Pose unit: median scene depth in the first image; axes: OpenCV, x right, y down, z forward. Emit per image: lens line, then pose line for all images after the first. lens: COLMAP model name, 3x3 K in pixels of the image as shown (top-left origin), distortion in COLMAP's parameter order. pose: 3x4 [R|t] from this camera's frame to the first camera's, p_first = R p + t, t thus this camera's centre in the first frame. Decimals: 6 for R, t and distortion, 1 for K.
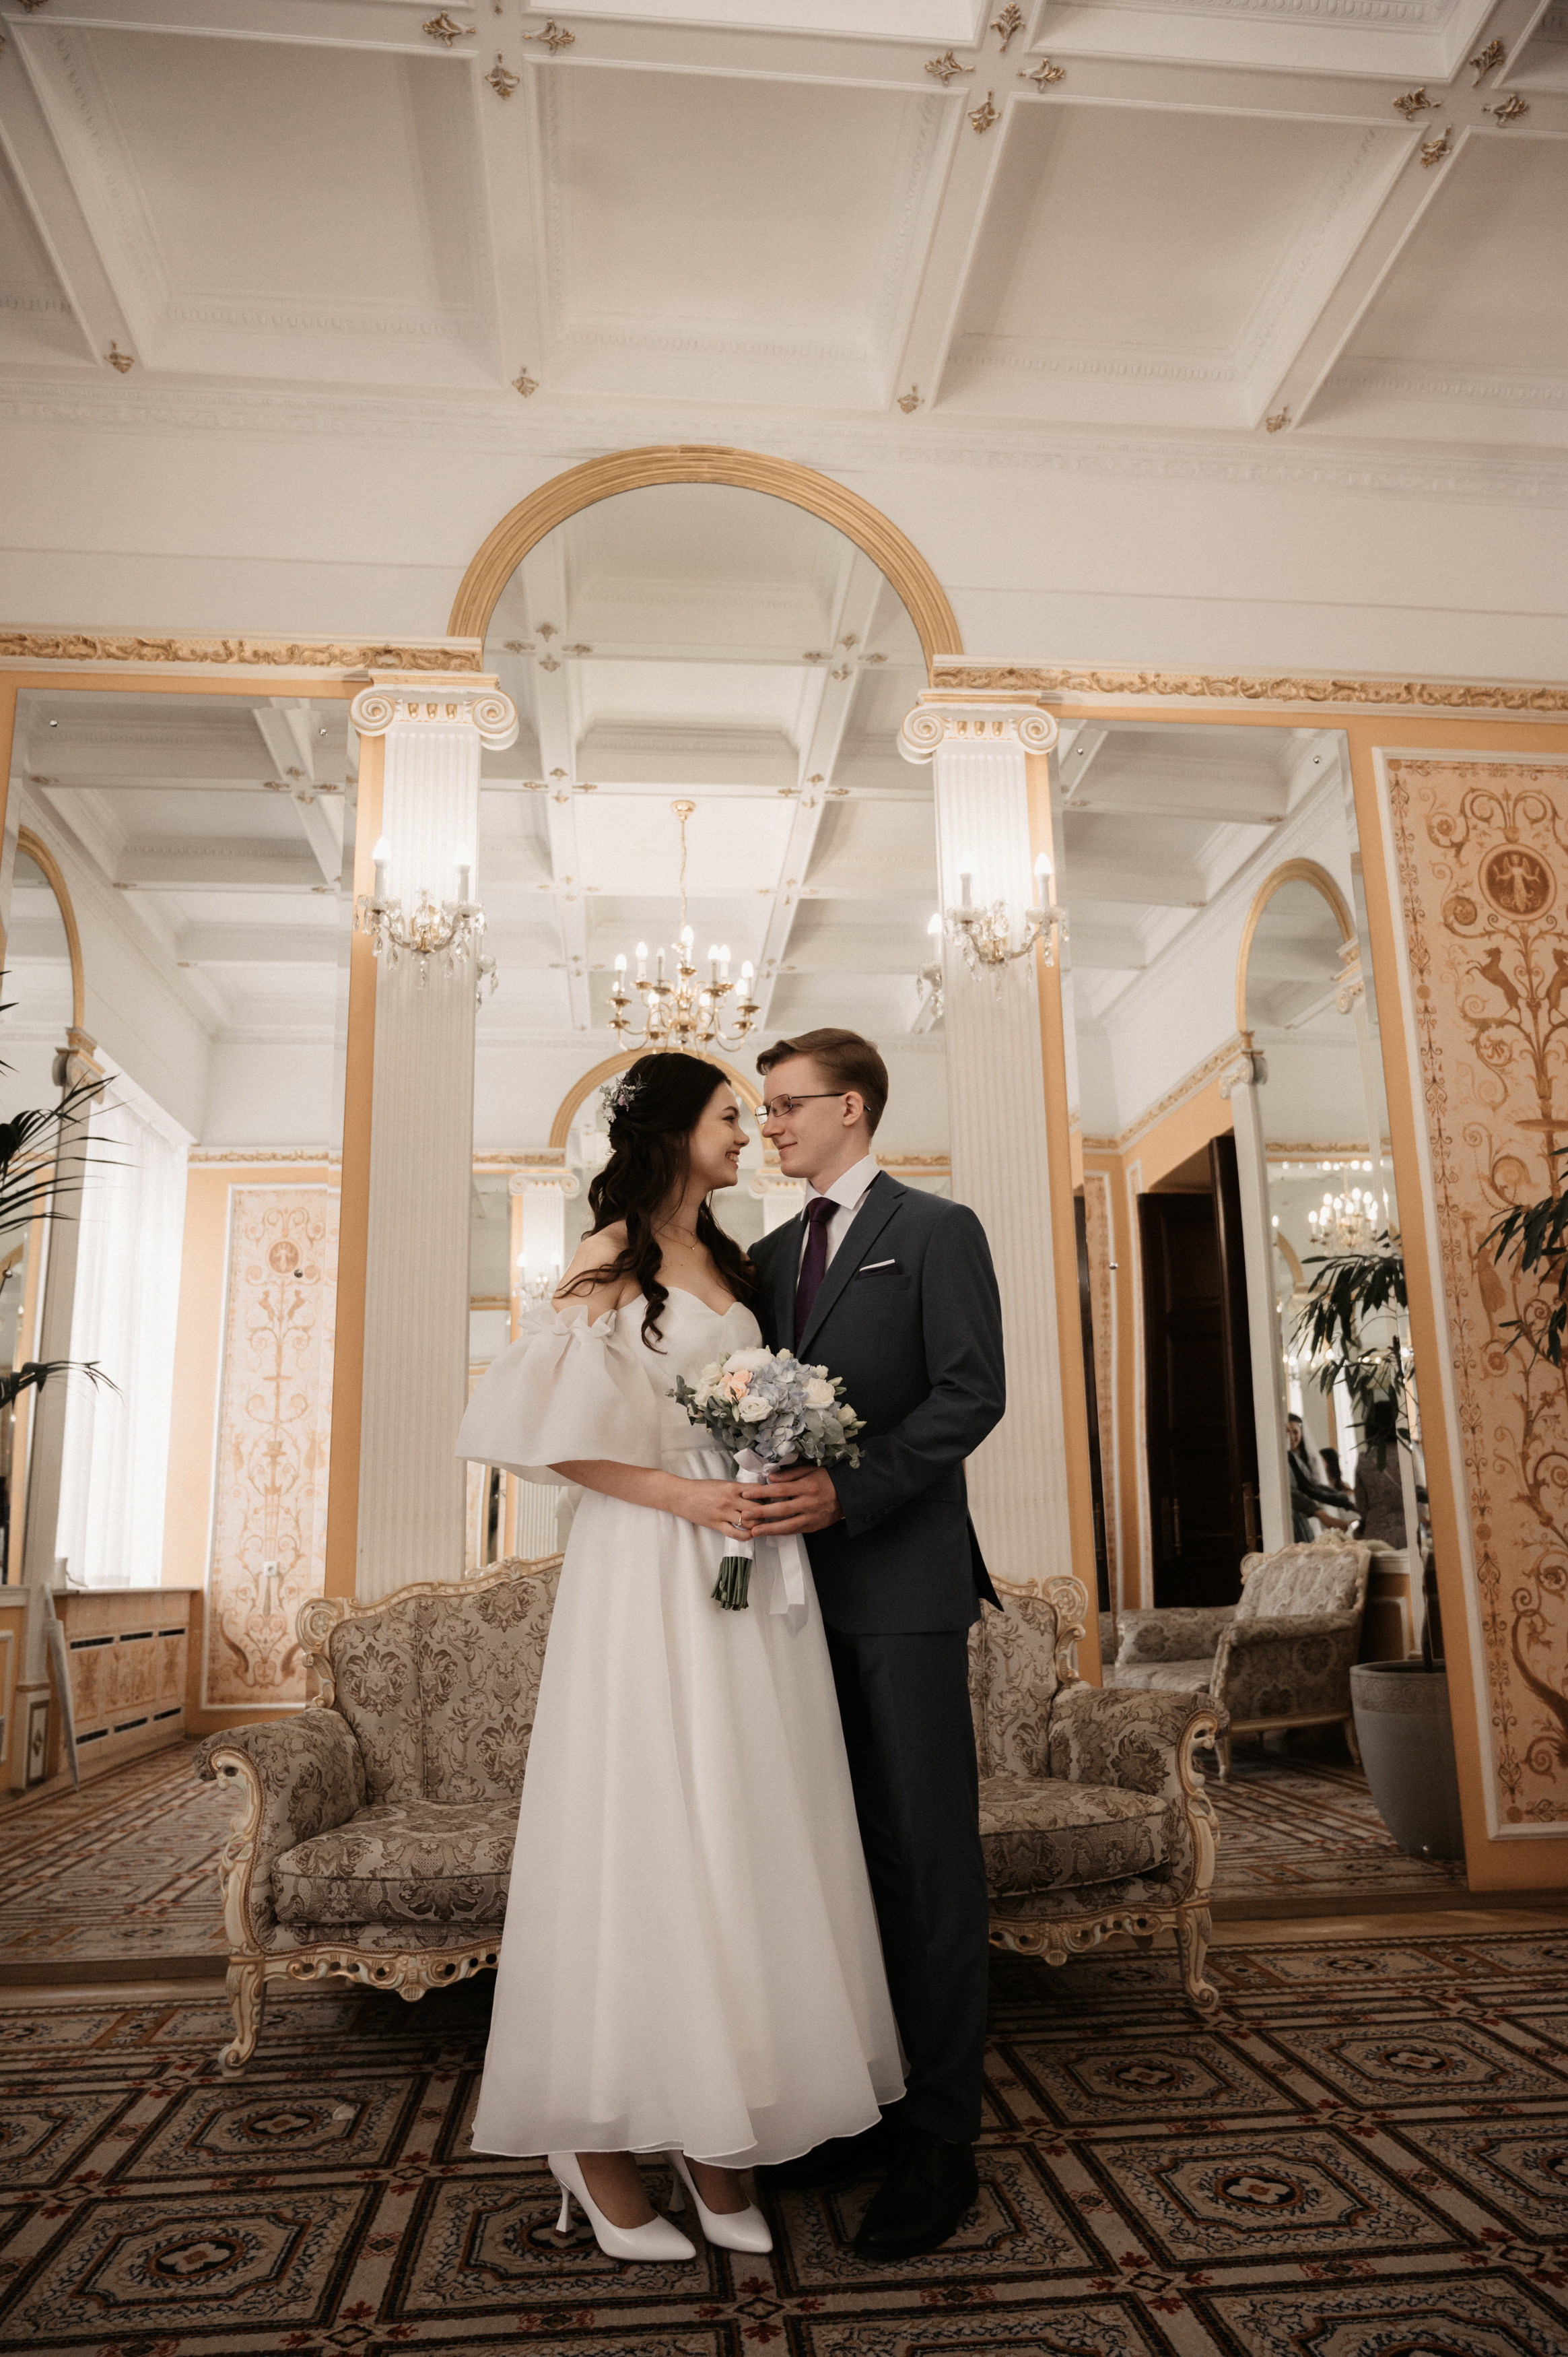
lens RADIAL K [[1576.1, 0, 798.3], [0, 1576.1, 1223.9], [0, 0, 1]] dist [-0.005661, 0.009120]
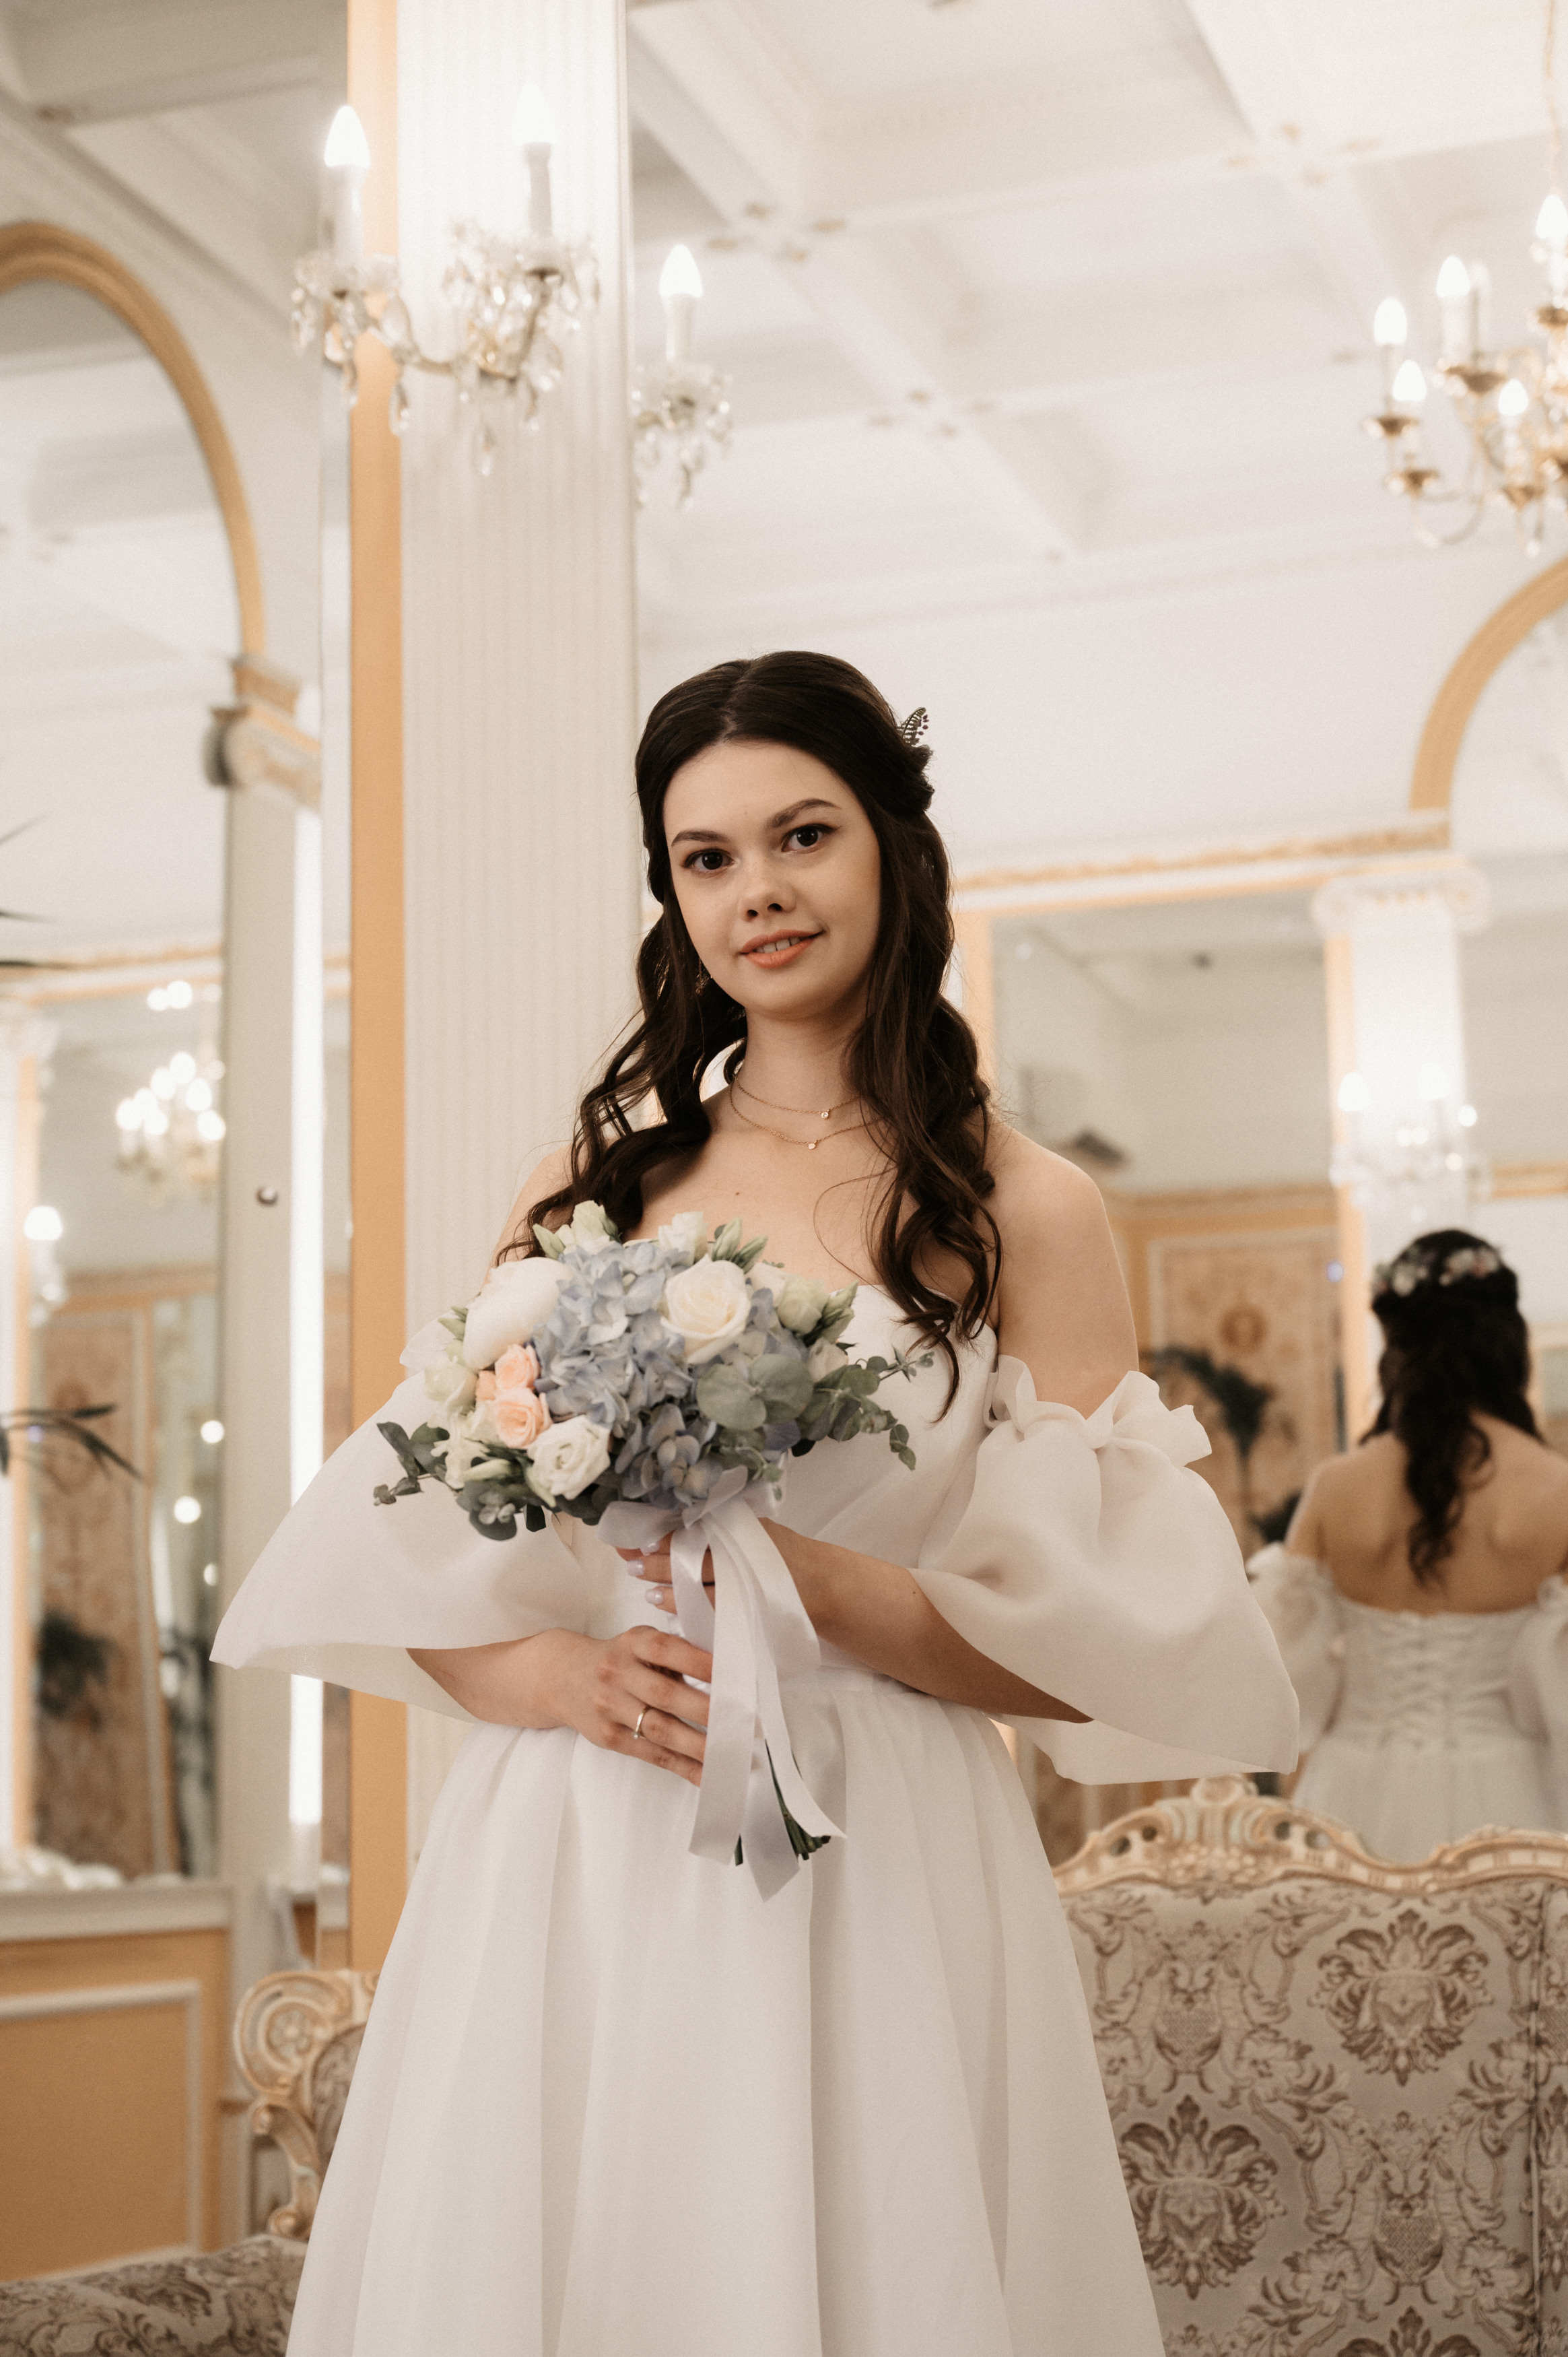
lens RADIAL K [[3715.7, 0, 867.0], [0, 3715.7, 1229.1], [0, 0, 1]] dist [0.025272, 0.000000]
pose [[0.907696, -0.059690, -0.415362, 0.143138], [0.086434, 0.995201, 0.045870, 0.004793], [0.410631, -0.077538, 0.908499, 0.100450]]
